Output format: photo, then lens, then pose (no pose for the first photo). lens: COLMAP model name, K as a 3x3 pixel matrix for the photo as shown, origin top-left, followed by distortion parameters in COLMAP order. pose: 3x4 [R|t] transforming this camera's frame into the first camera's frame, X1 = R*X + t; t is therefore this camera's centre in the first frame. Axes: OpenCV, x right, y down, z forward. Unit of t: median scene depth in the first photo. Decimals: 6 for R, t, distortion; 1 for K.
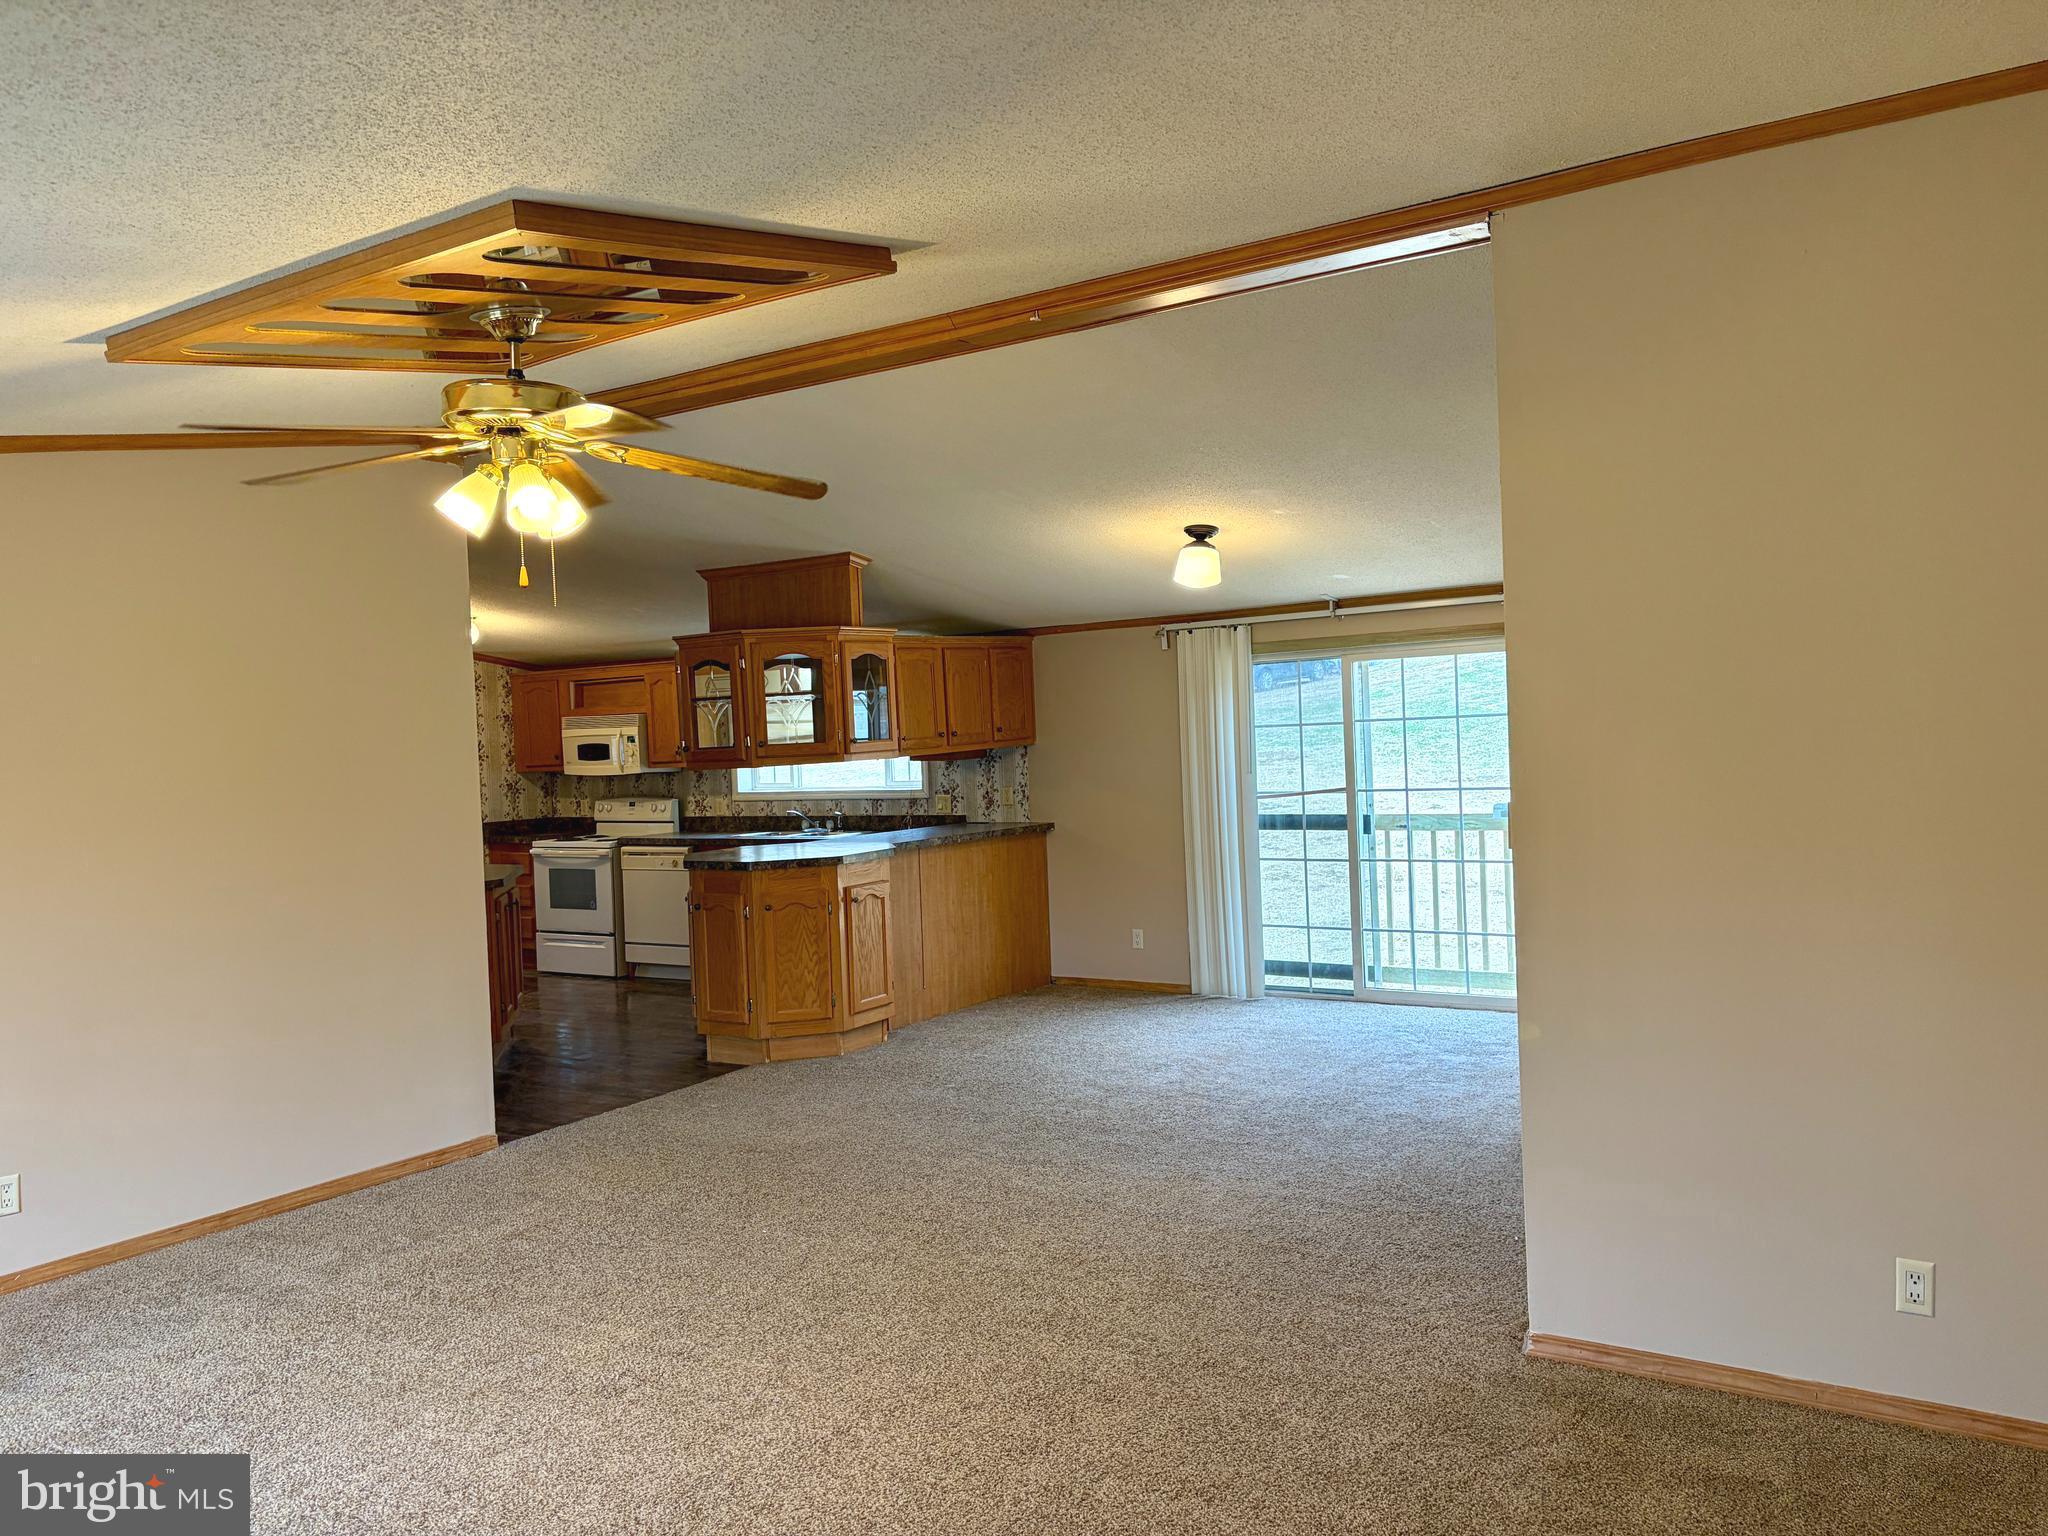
lens RADIAL K [[1538.0, 0, 1024.0], [0, 1538.0, 768.0], [0, 0, 1]] dist [0.111177, -0.162148]
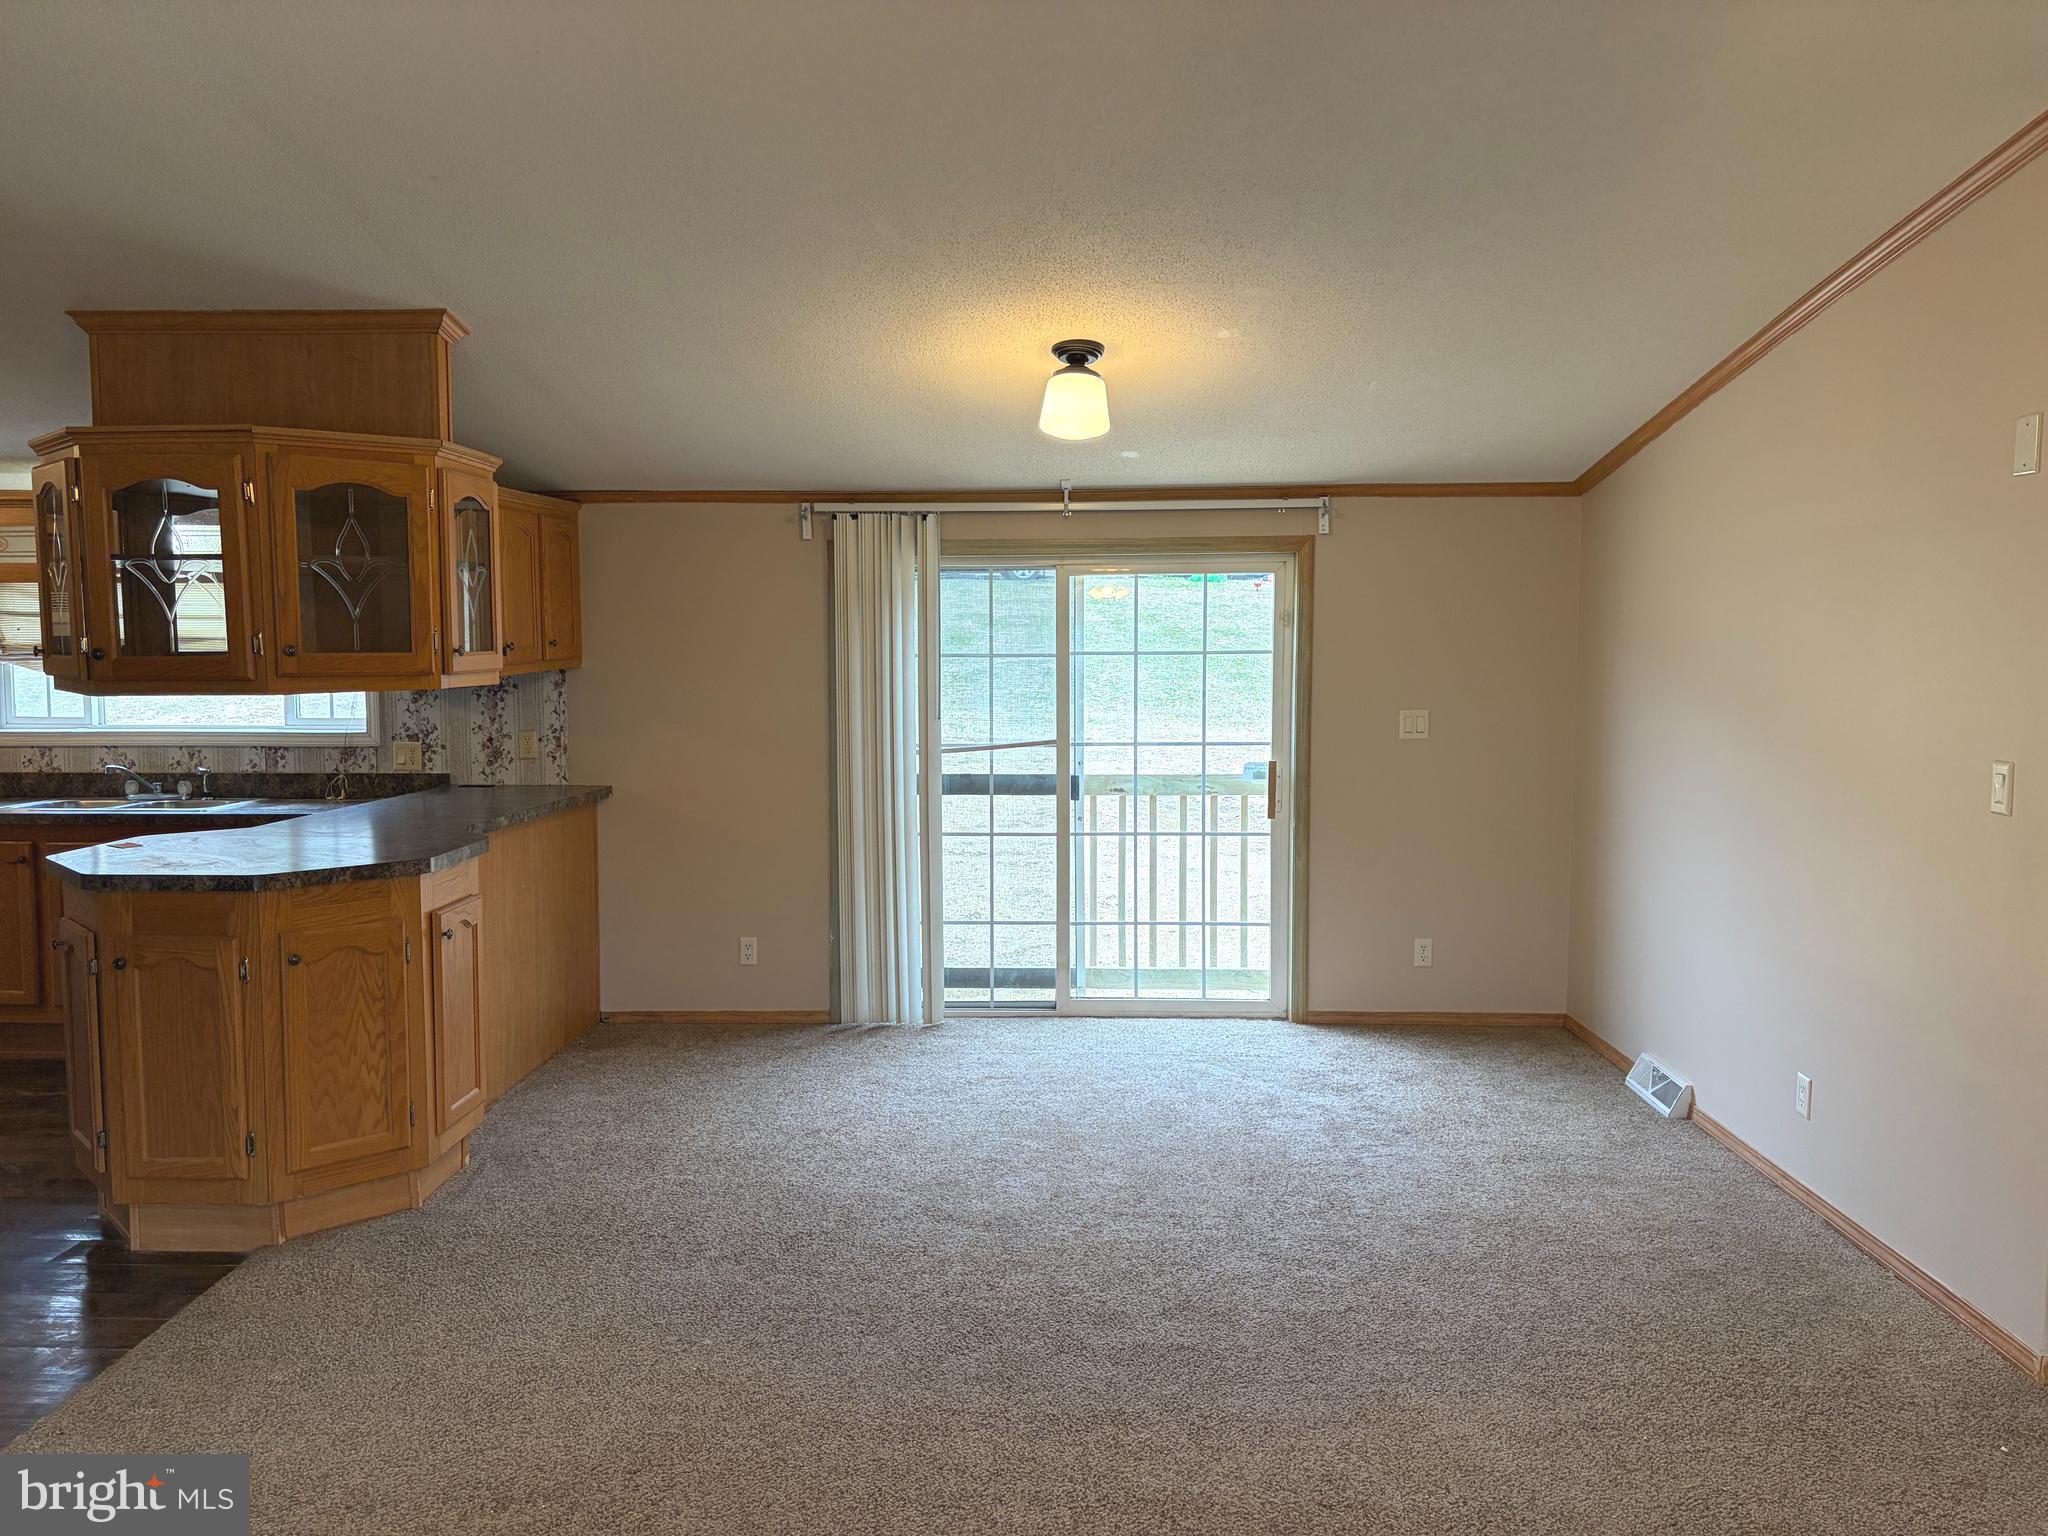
lens RADIAL K [[1538.0, 0, 1024.0], [0, 1538.0, 768.0], [0, 0, 1]] dist [0.111177, -0.162148]
pose [[0.848670, -0.000274, 0.528923, -0.205346], [-0.020714, 0.999216, 0.033753, 0.001314], [-0.528517, -0.039602, 0.847999, 0.358445]]
